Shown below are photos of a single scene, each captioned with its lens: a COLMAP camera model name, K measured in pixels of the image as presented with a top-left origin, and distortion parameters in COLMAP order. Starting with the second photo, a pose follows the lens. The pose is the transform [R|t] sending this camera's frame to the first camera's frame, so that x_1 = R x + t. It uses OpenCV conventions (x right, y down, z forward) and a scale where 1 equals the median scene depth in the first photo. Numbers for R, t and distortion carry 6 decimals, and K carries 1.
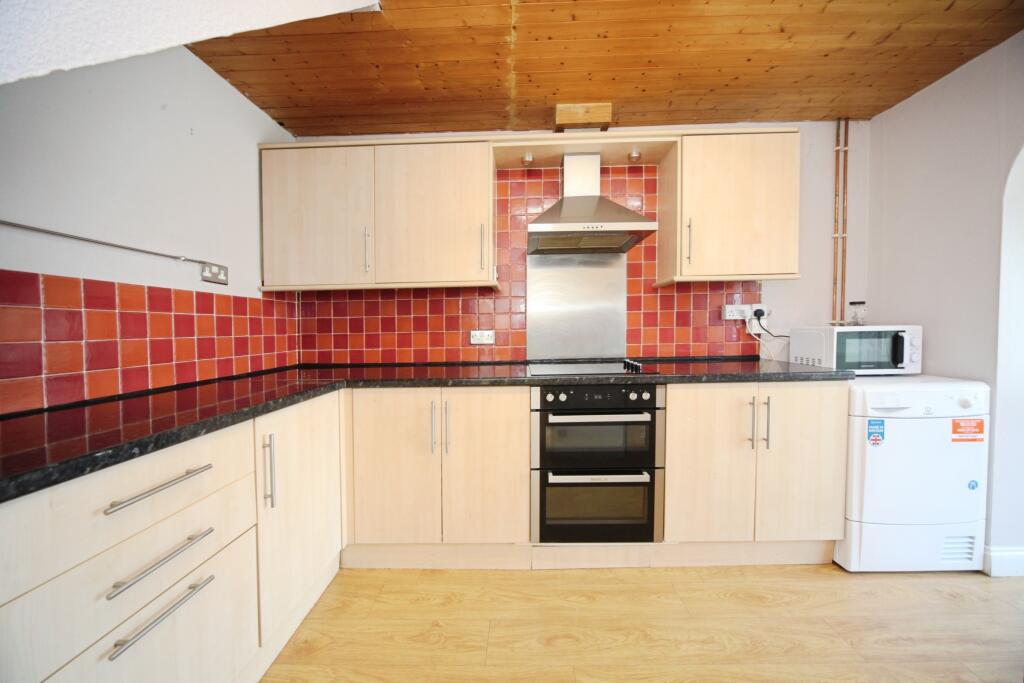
lens RADIAL K [[362.6, 0, 510.1], [0, 362.6, 338.1], [0, 0, 1]] dist [-0.013996, 0.000114]
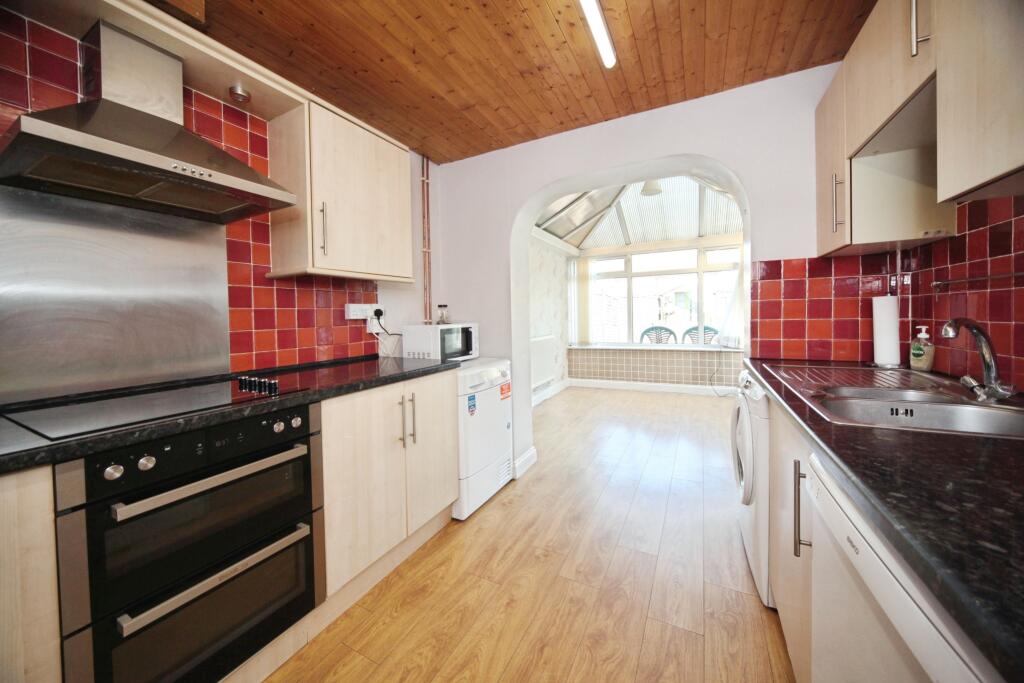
lens RADIAL K [[362.6, 0, 513.5], [0, 362.6, 327.7], [0, 0, 1]] dist [-0.013996, 0.000114]
pose [[0.426922, -0.023427, 0.903985, -0.095738], [0.043413, 0.999043, 0.005388, -0.018935], [-0.903246, 0.036944, 0.427530, 0.254481]]
